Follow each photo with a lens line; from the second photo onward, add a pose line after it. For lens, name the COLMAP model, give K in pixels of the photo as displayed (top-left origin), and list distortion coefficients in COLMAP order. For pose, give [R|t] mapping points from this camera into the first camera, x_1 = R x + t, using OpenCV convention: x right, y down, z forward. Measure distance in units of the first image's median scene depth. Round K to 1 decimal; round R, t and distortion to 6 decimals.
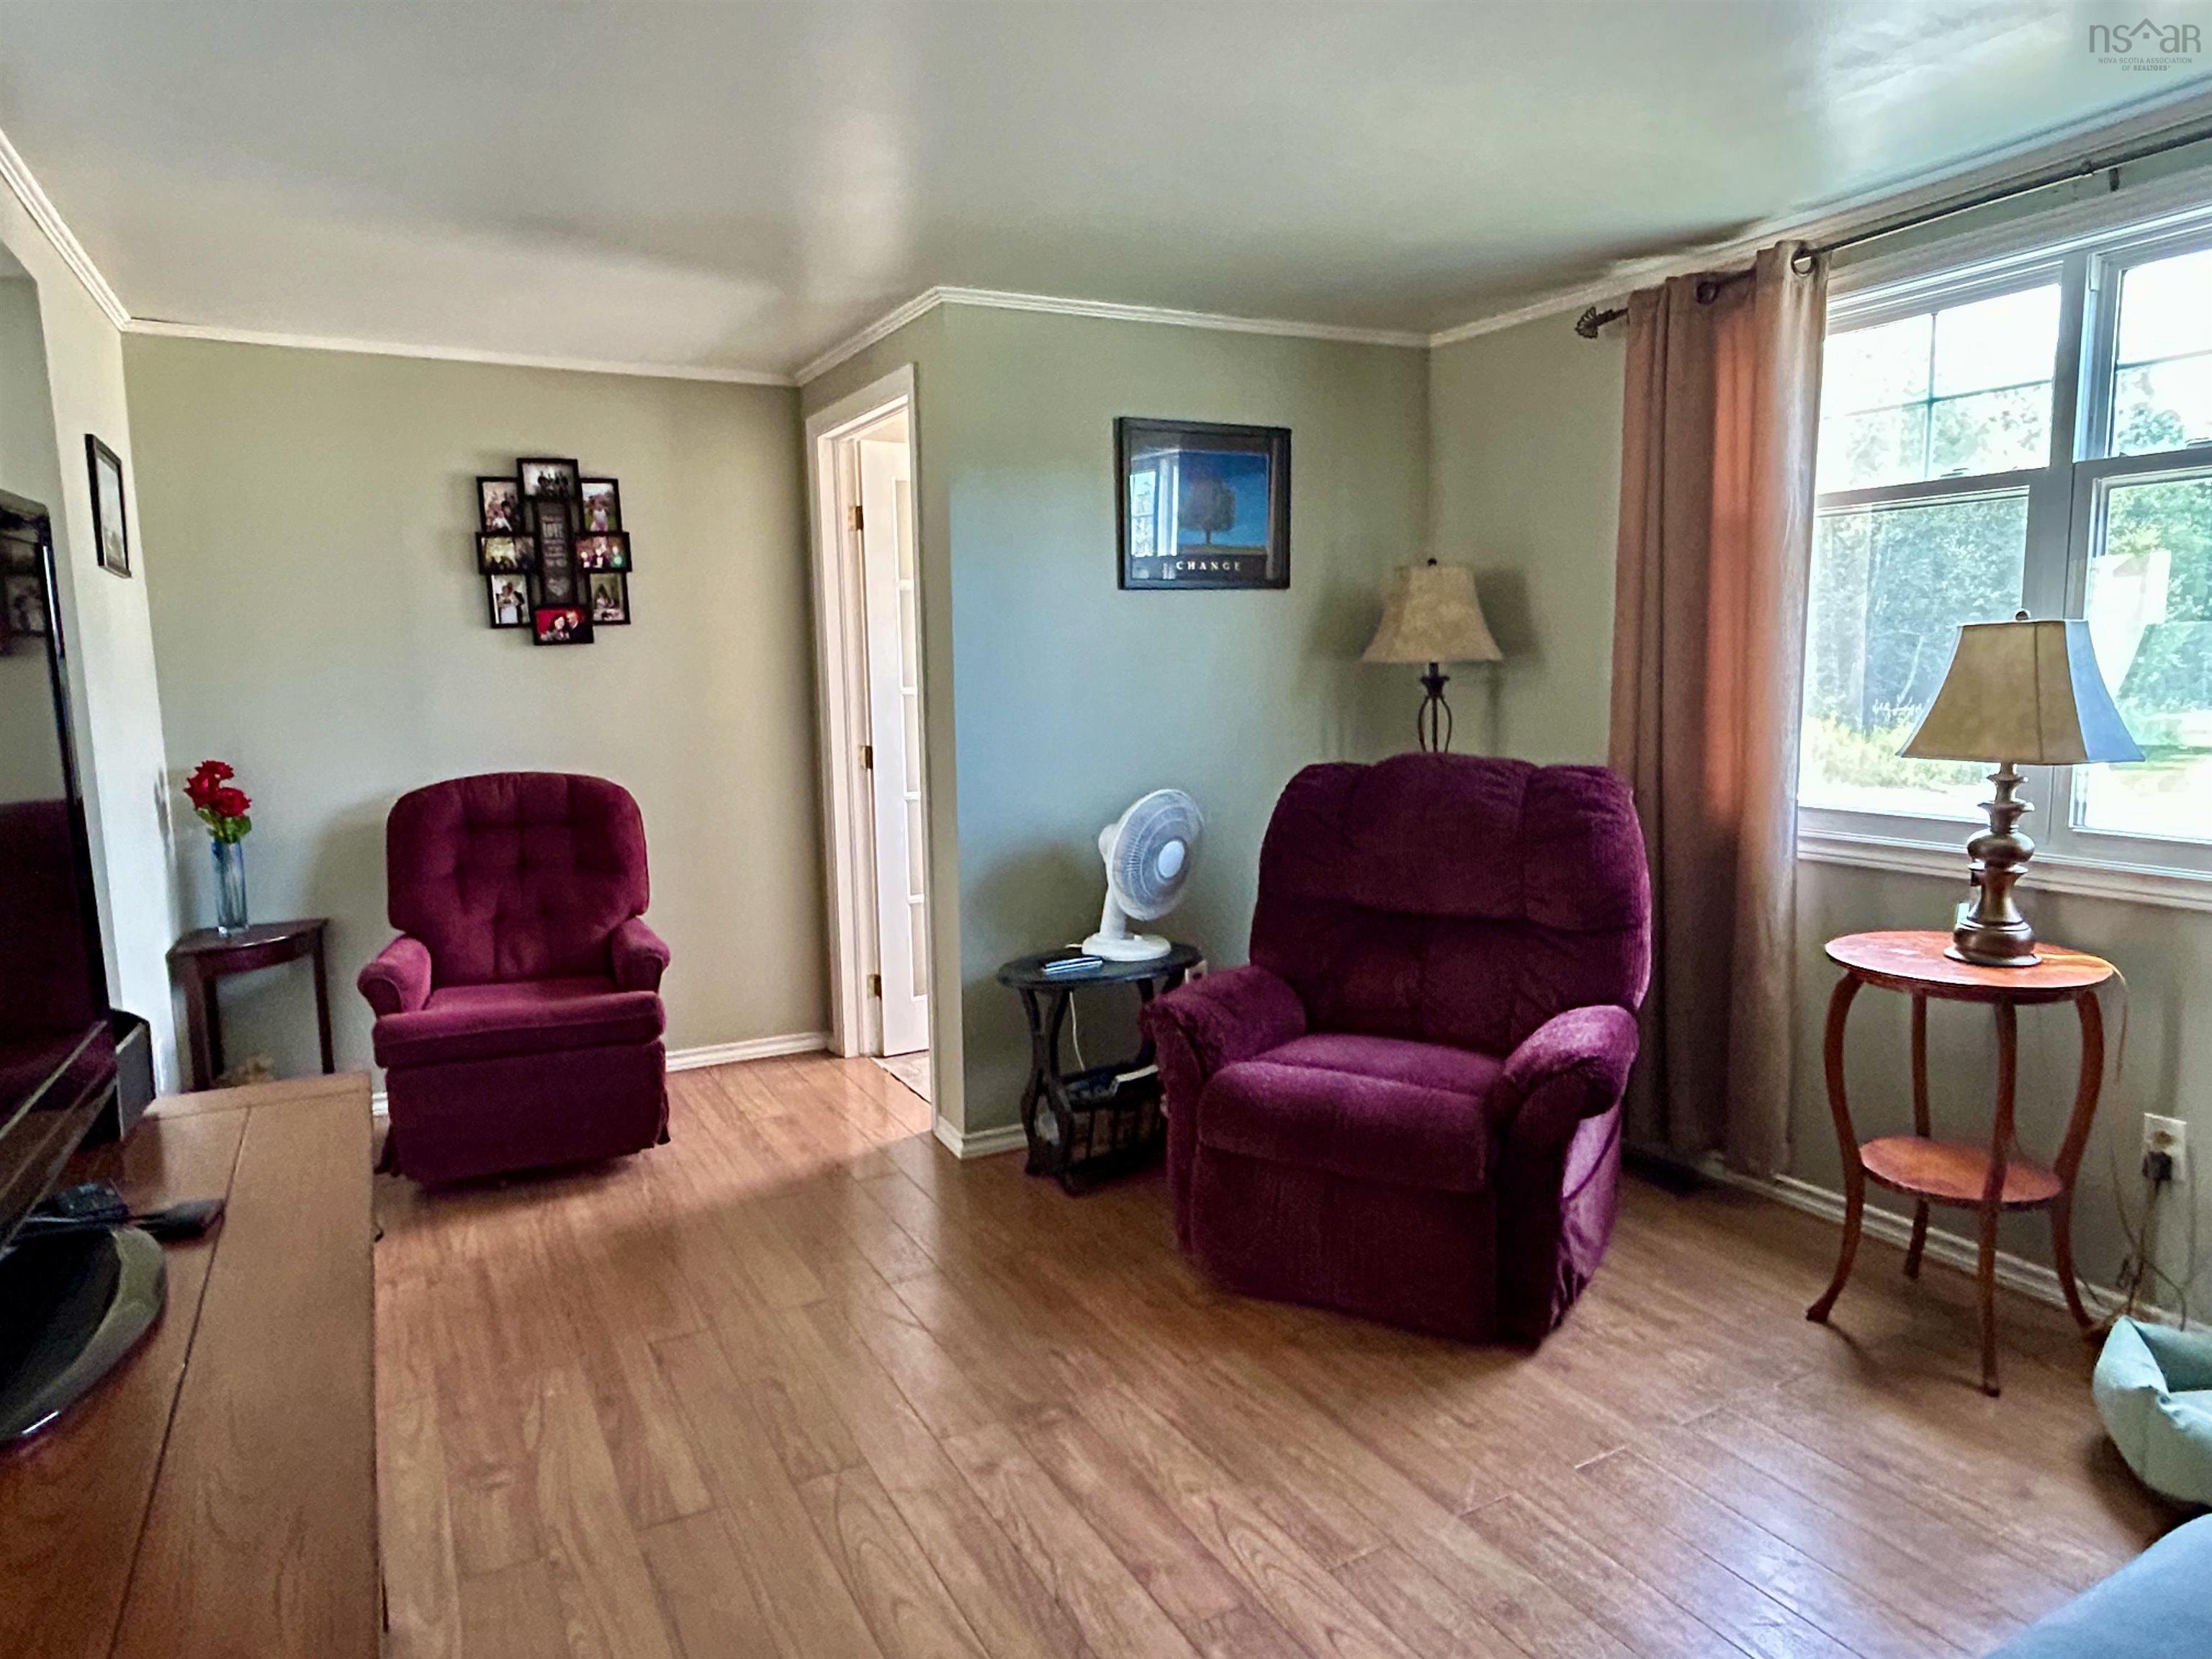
lens RADIAL K [[1401.4, 0, 1110.7], [0, 1401.4, 838.1], [0, 0, 1]] dist [-0.004499, 0.001391]
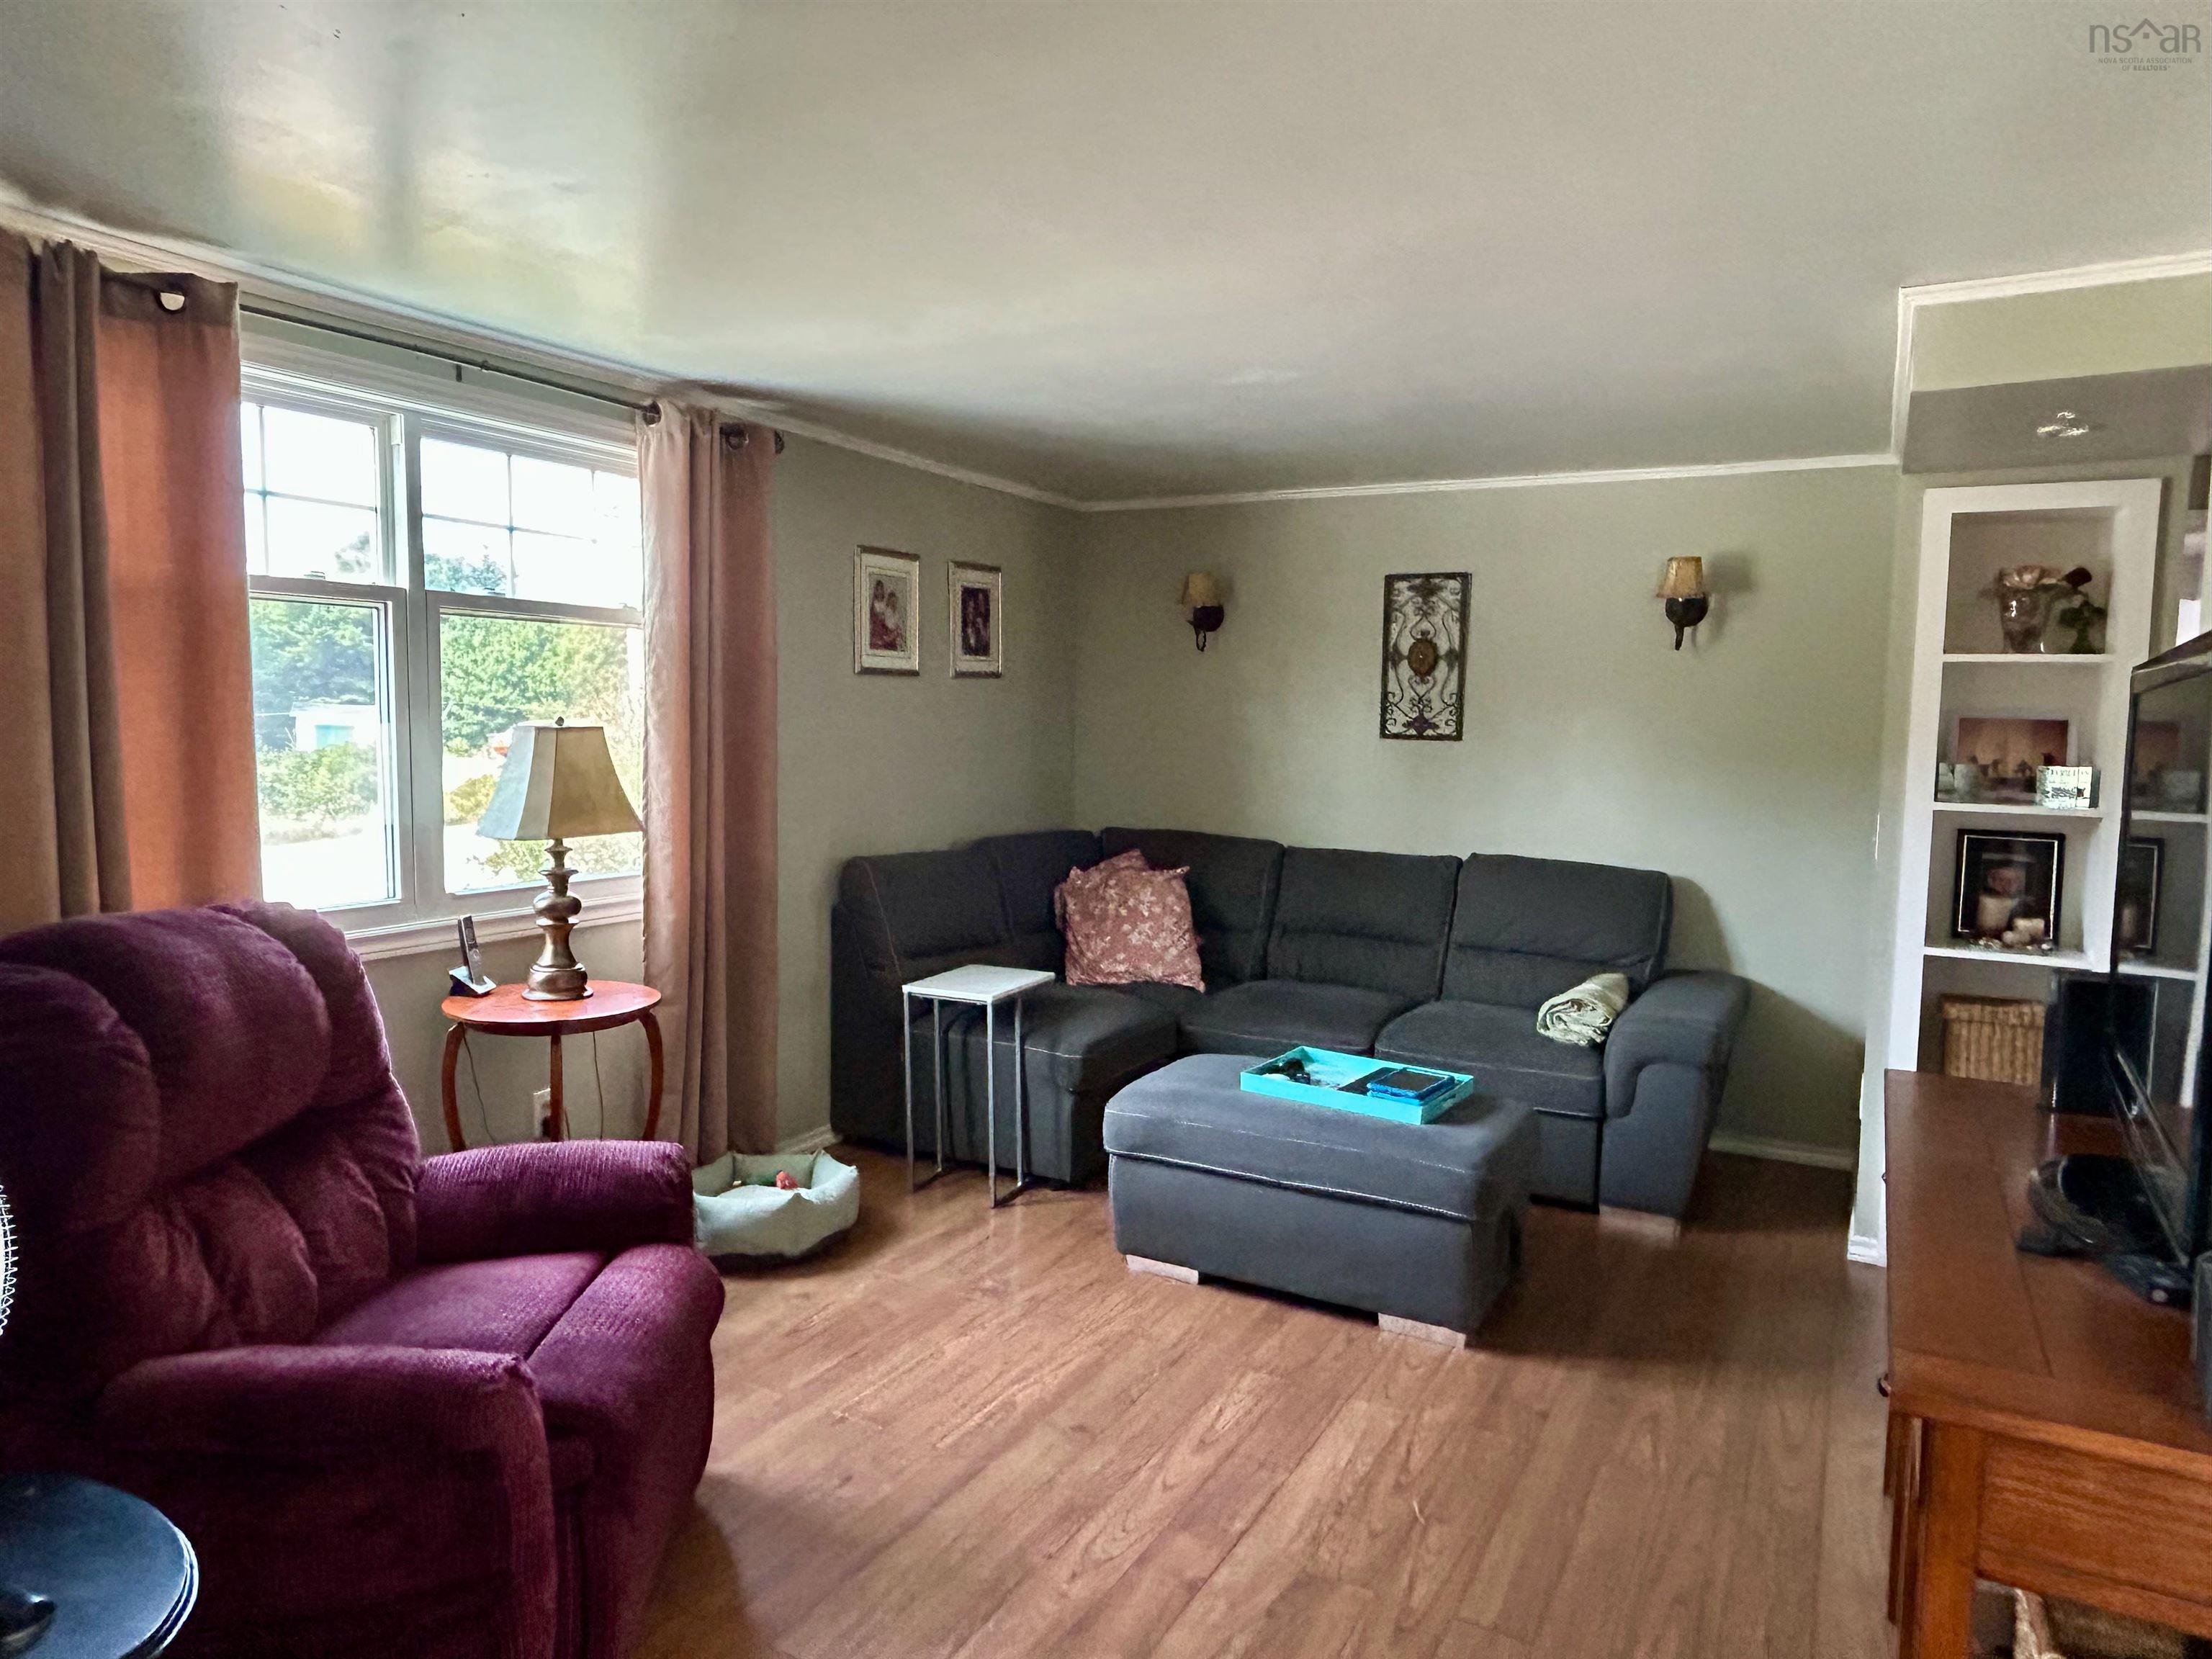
lens RADIAL K [[1401.4, 0, 1109.4], [0, 1401.4, 826.8], [0, 0, 1]] dist [-0.004499, 0.001391]
pose [[-0.550575, -0.052887, 0.833109, -0.619825], [0.099941, 0.986637, 0.128681, -0.160599], [-0.828782, 0.154110, -0.537932, 1.163829]]
